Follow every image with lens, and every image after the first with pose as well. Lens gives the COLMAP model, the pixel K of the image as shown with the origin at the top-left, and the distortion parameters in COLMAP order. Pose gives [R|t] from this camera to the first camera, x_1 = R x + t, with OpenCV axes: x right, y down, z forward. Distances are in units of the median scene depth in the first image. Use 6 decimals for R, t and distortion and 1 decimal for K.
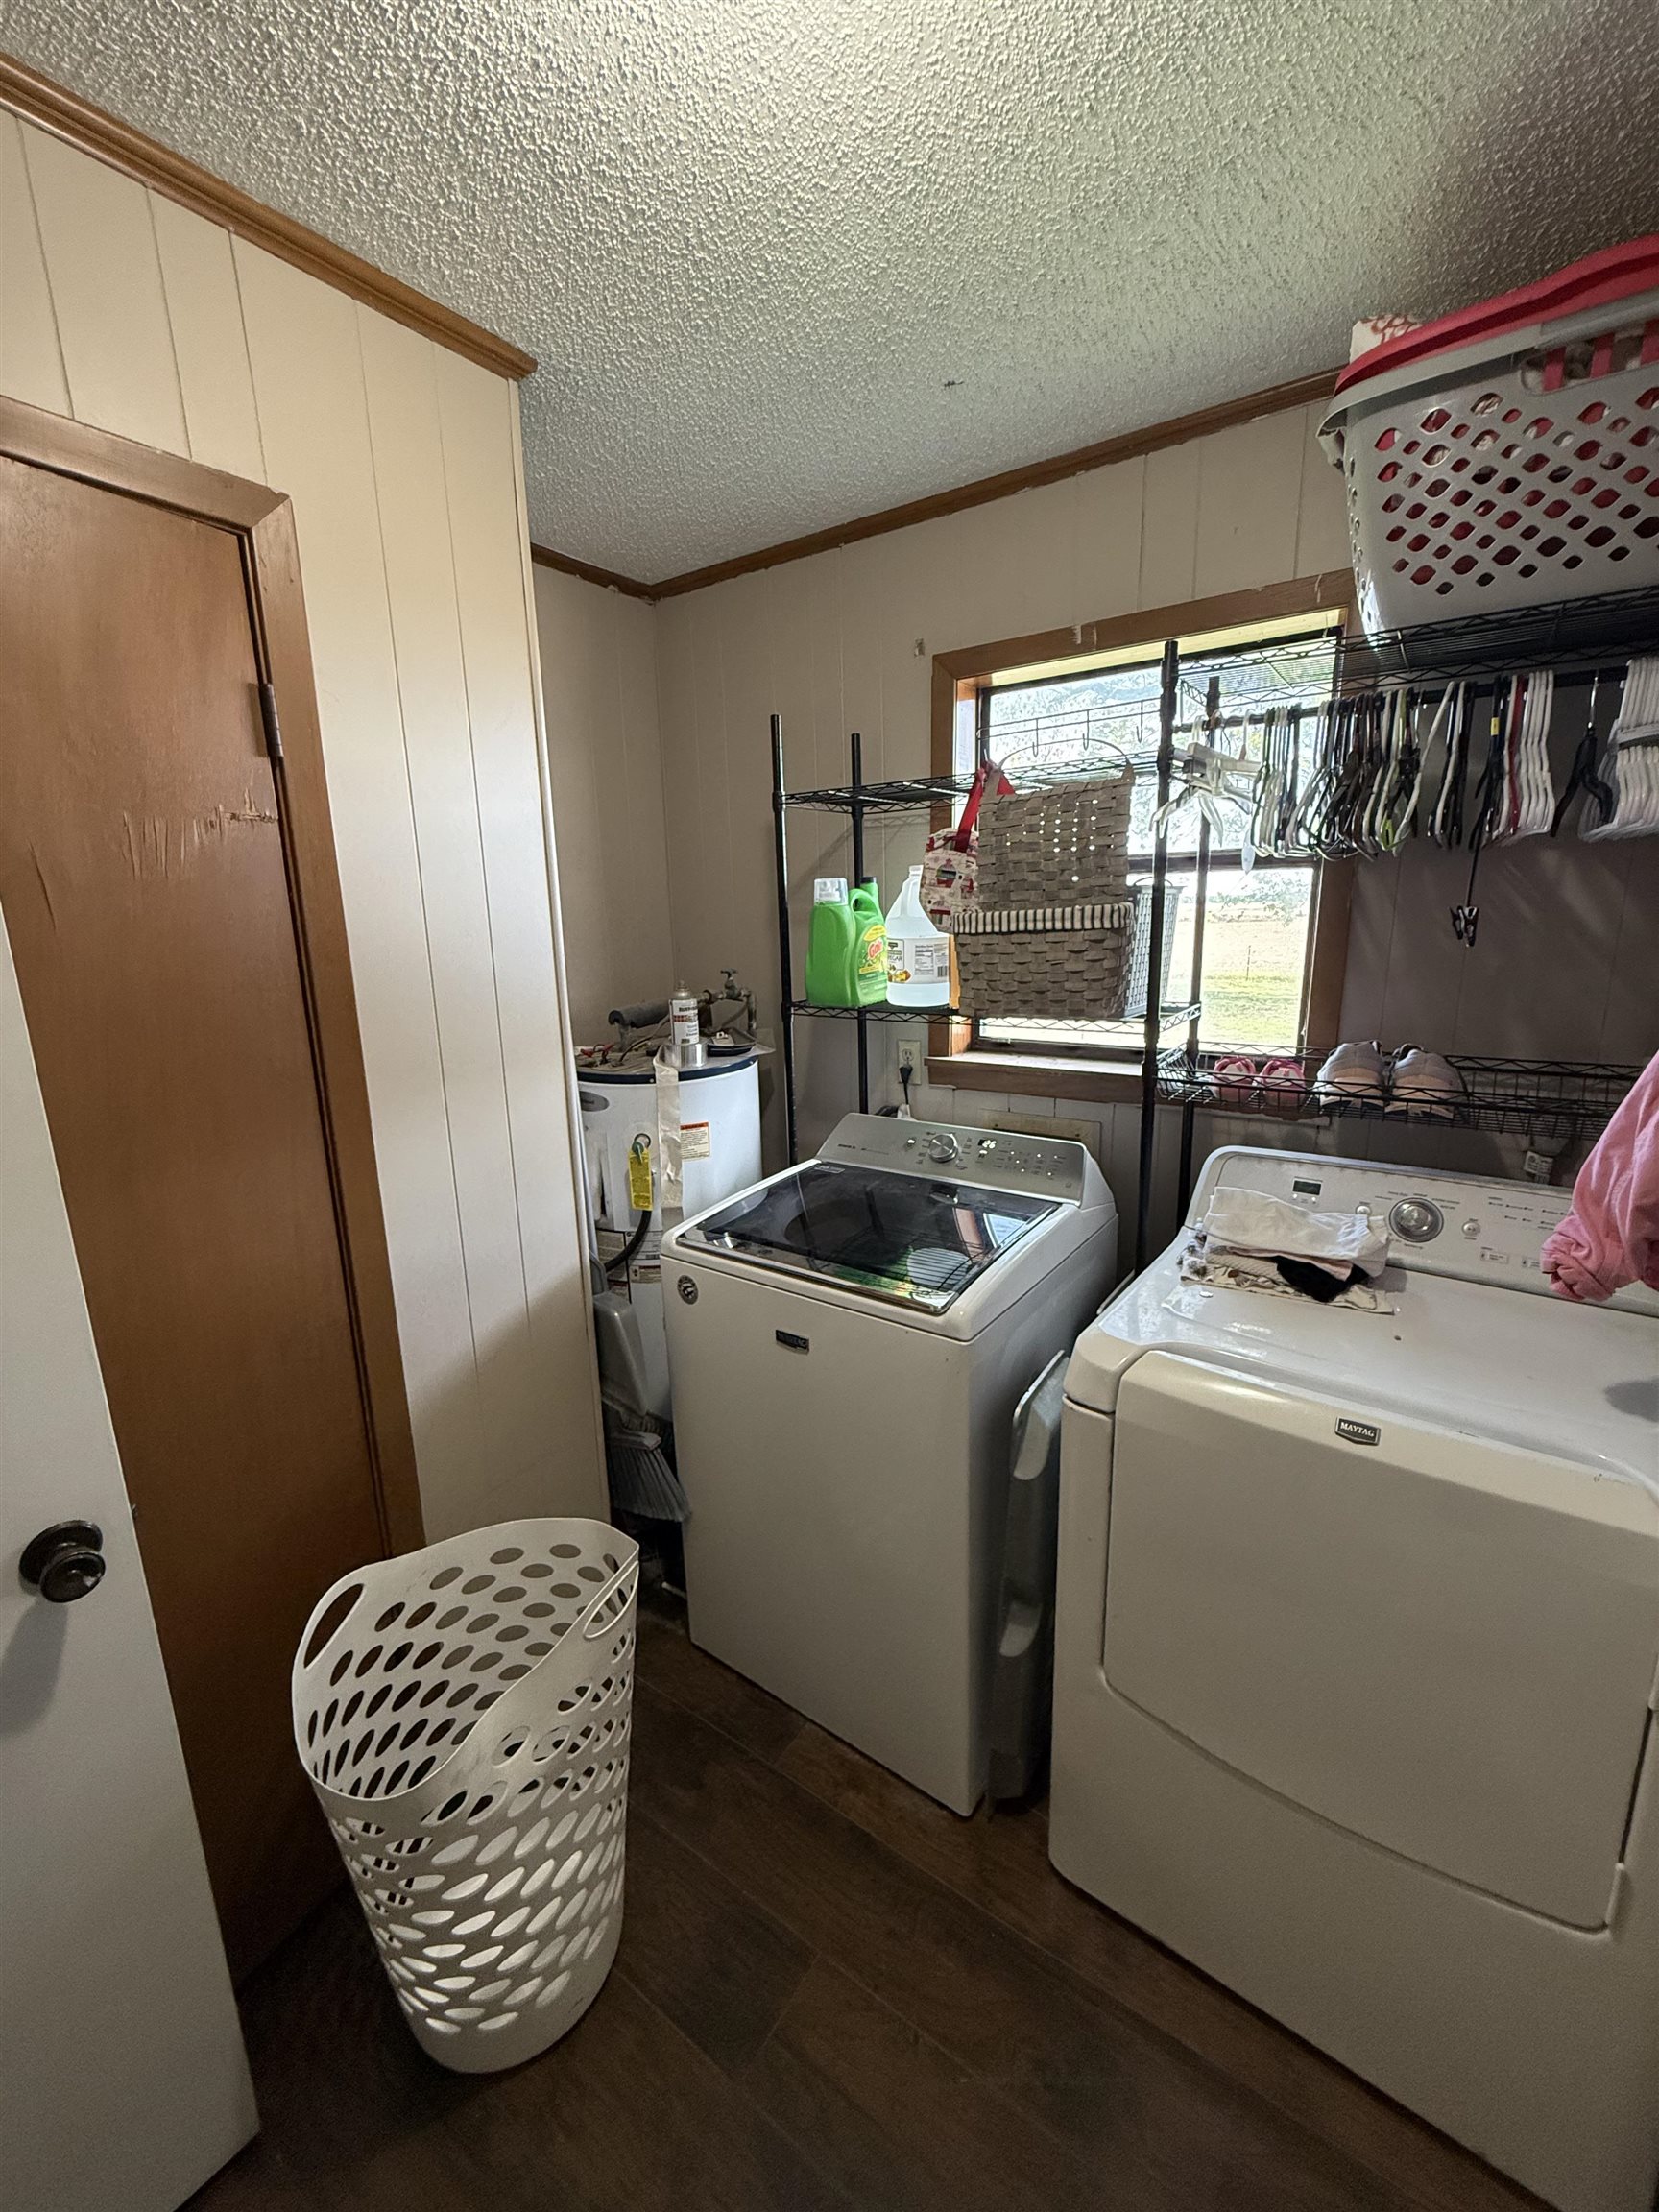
lens RADIAL K [[875.6, 0, 826.0], [0, 875.6, 1105.2], [0, 0, 1]] dist [-0.009607, 0.003248]
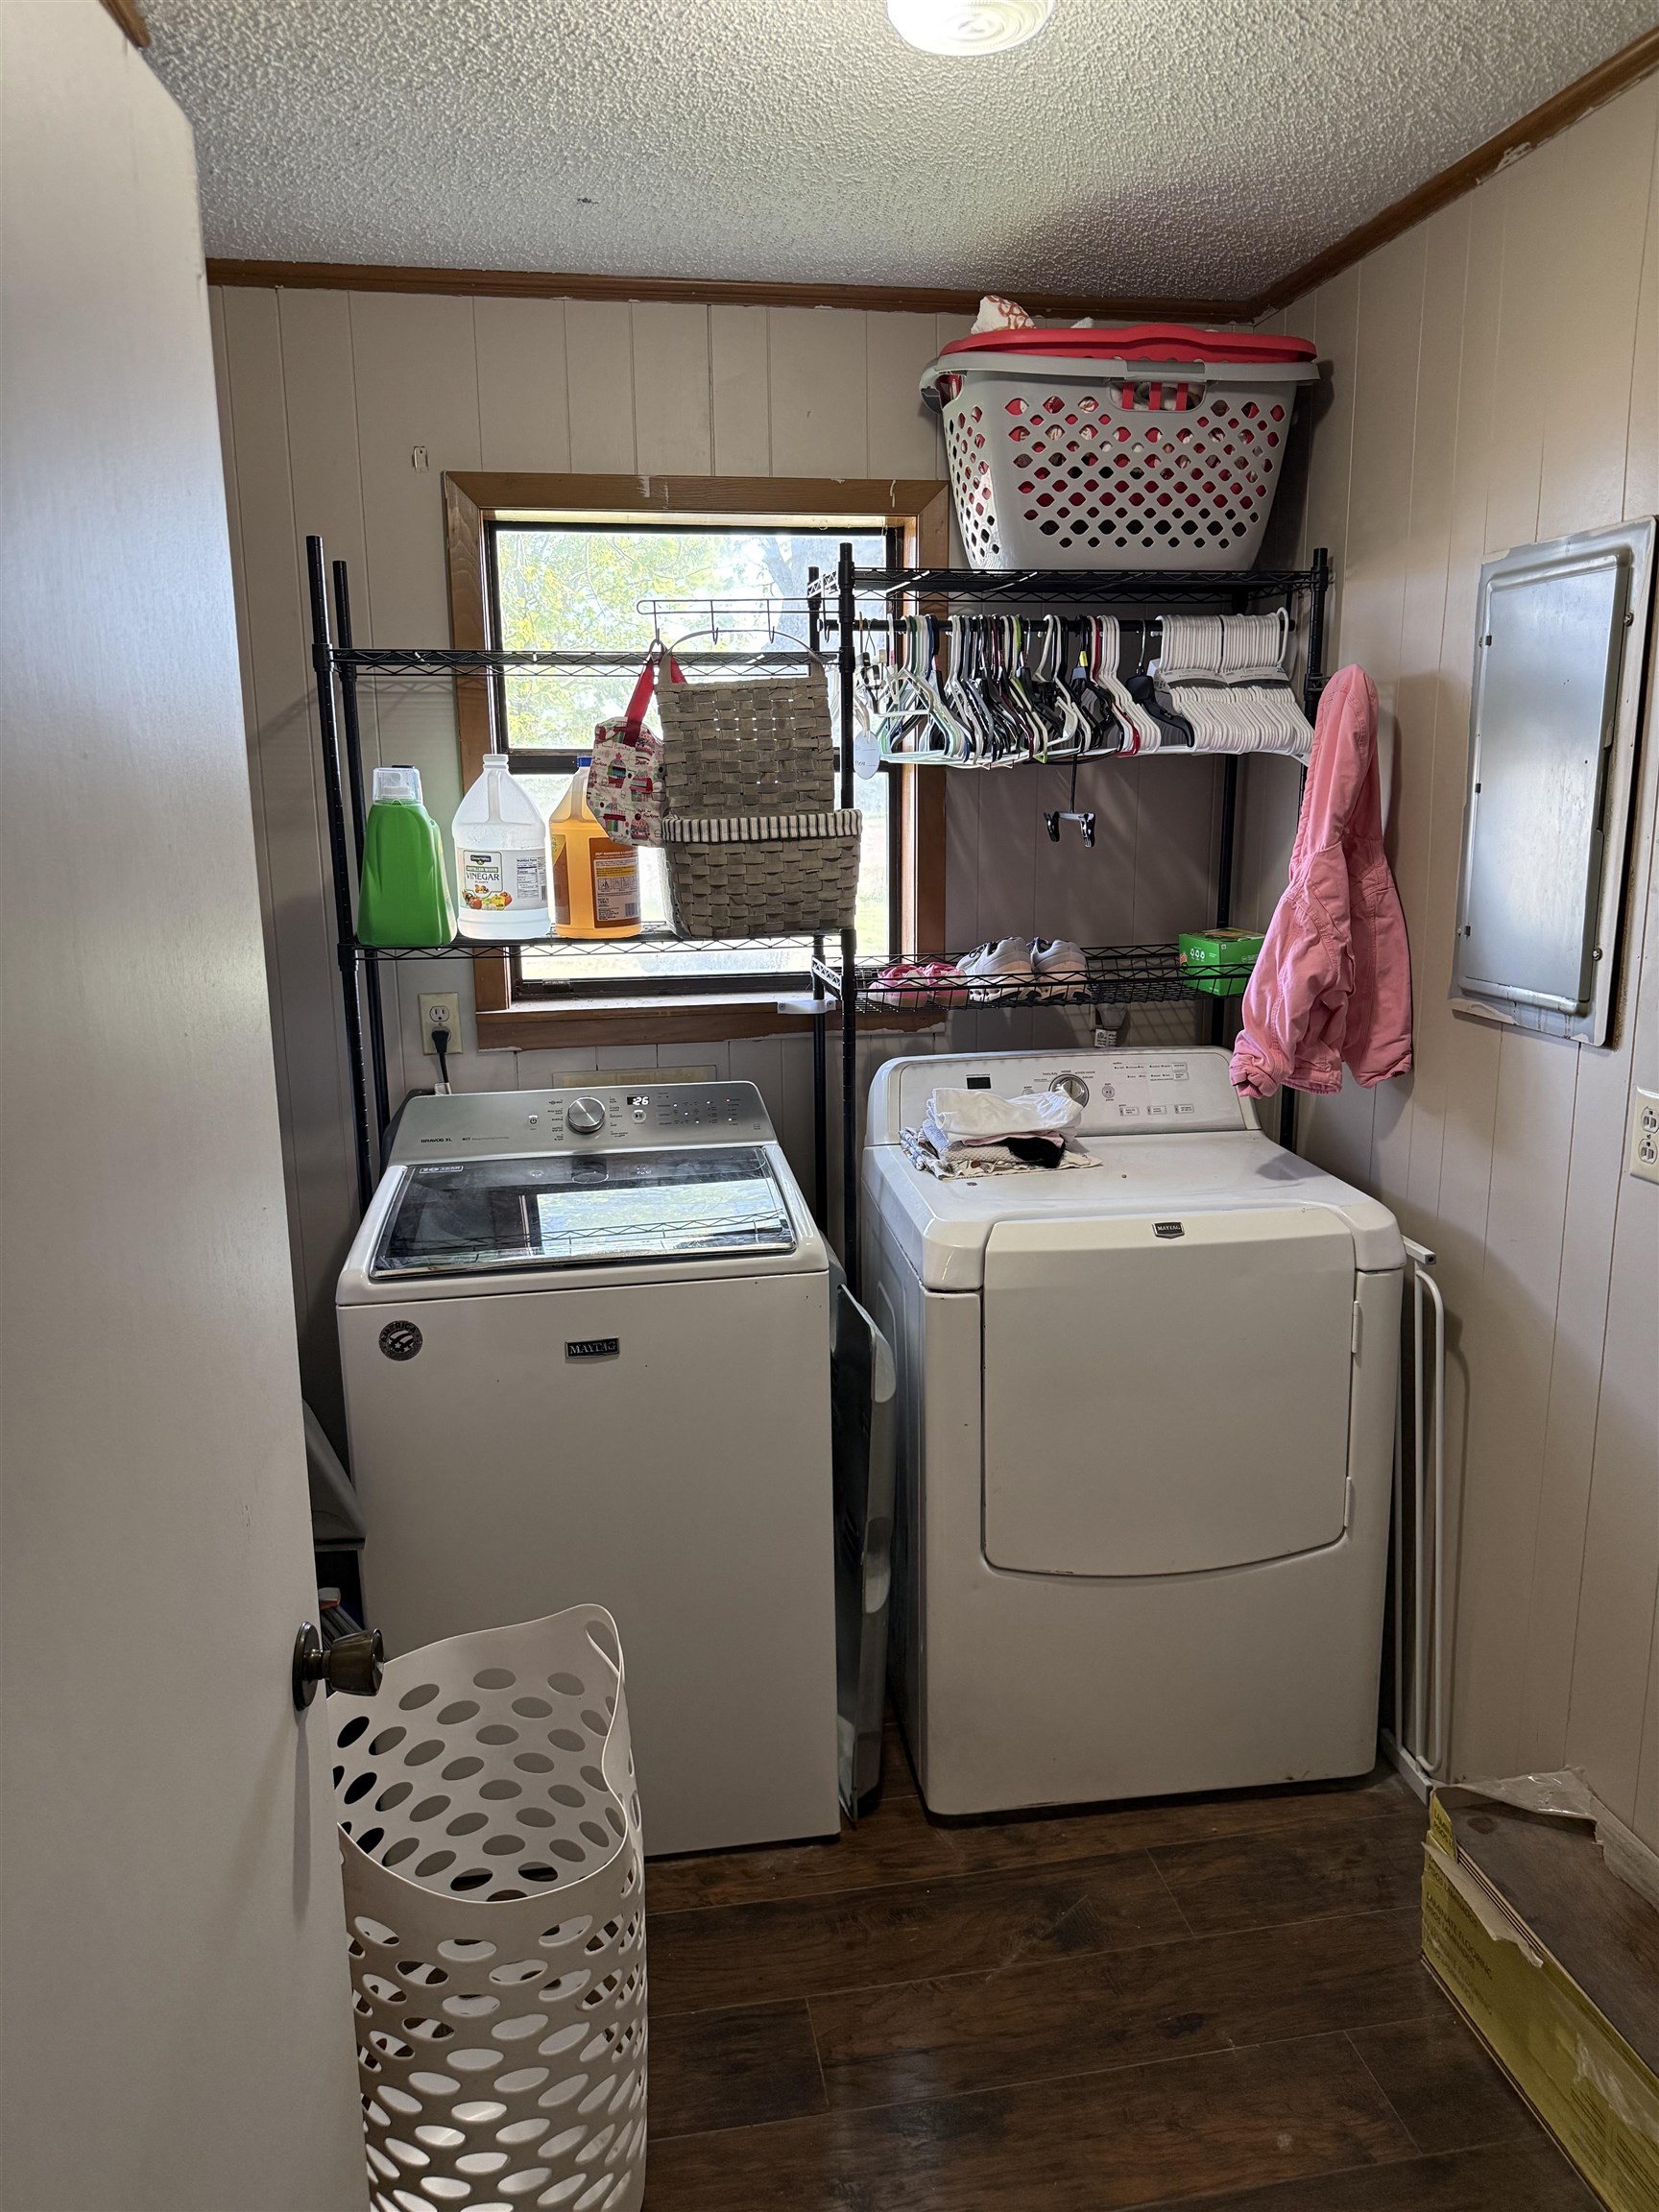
lens RADIAL K [[1570.6, 0, 826.0], [0, 1570.6, 1118.1], [0, 0, 1]] dist [0.054534, -0.058008]
pose [[0.712070, -0.137308, 0.688551, -0.926578], [0.150349, 0.987762, 0.041490, 0.034093], [-0.685822, 0.073979, 0.724000, -0.230355]]
